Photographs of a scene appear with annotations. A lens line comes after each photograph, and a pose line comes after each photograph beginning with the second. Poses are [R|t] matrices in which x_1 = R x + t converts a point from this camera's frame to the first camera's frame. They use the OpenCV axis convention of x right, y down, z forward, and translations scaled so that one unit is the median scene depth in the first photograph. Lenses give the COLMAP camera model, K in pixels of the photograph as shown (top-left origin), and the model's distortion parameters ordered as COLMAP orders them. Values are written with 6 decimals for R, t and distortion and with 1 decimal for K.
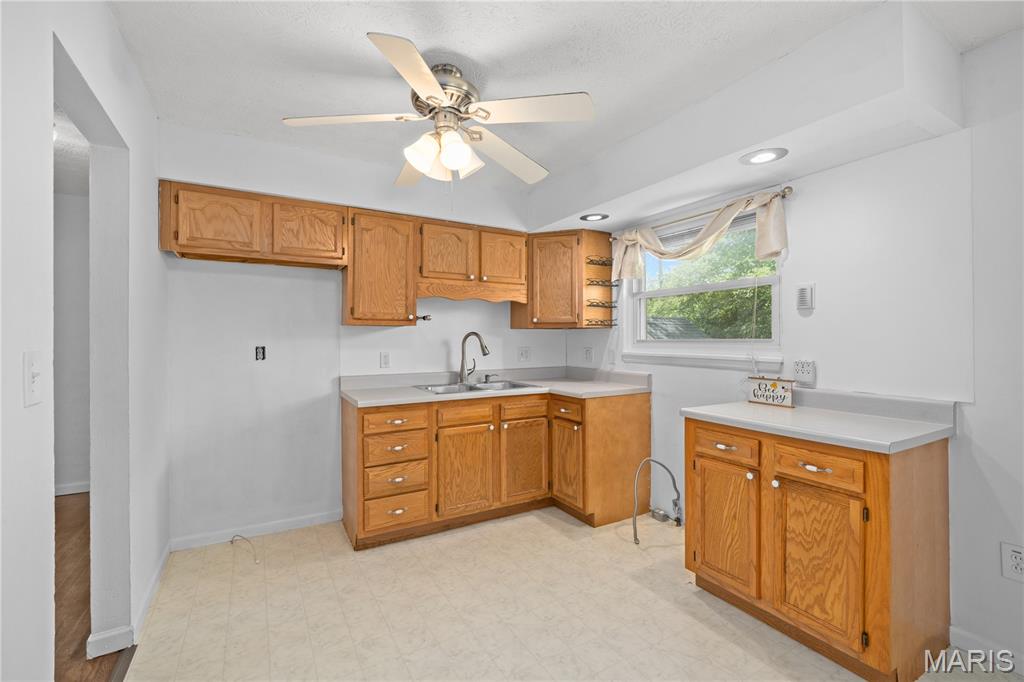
lens RADIAL K [[432.1, 0, 507.7], [0, 432.1, 342.0], [0, 0, 1]] dist [0.001407, -0.001294]
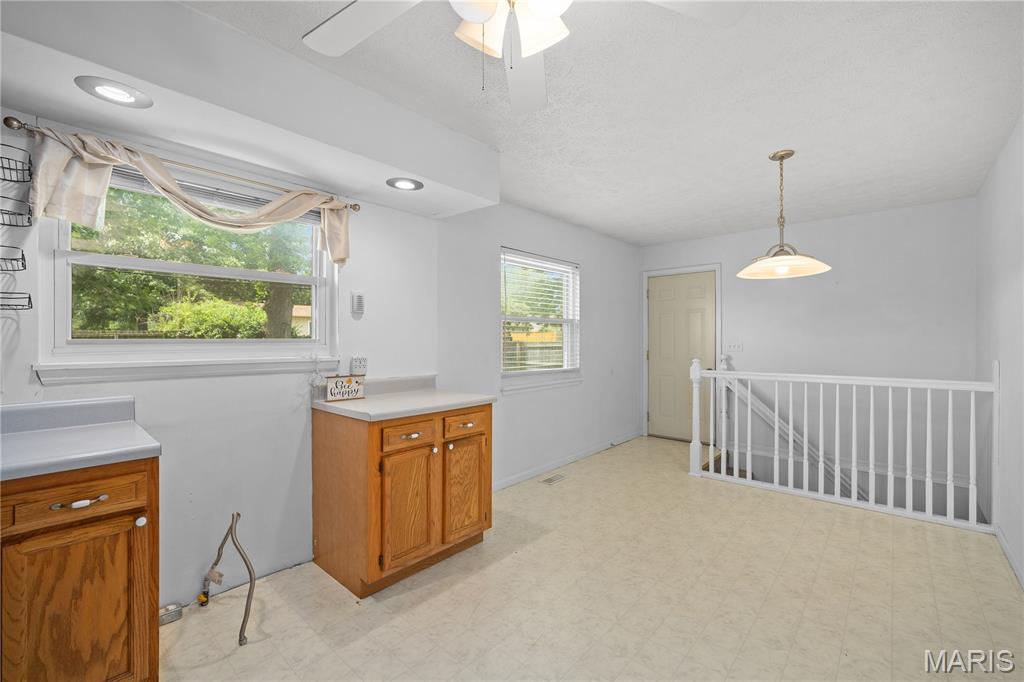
lens RADIAL K [[432.1, 0, 510.9], [0, 432.1, 342.4], [0, 0, 1]] dist [0.001407, -0.001294]
pose [[-0.308259, -0.005175, 0.951288, -0.436999], [0.007666, 0.999939, 0.007924, -0.002384], [-0.951272, 0.009735, -0.308200, 0.765011]]
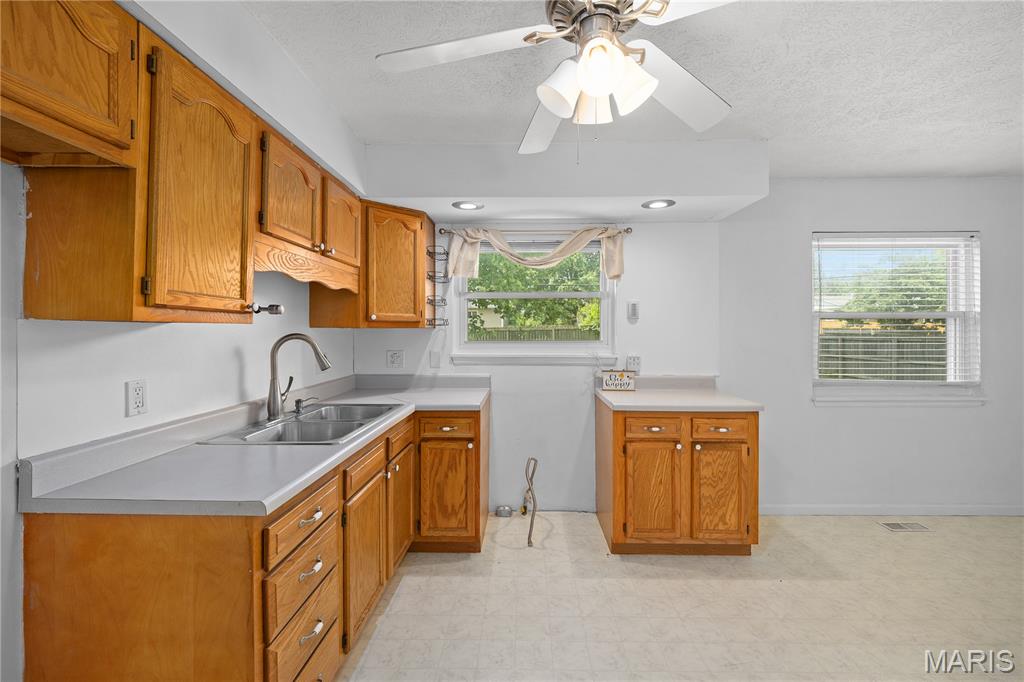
lens RADIAL K [[411.0, 0, 511.9], [0, 411.0, 332.4], [0, 0, 1]] dist [0.001715, -0.001027]
pose [[0.523419, -0.002099, 0.852073, -0.504443], [0.006589, 0.999977, -0.001584, -0.025452], [-0.852050, 0.006444, 0.523421, 0.507355]]
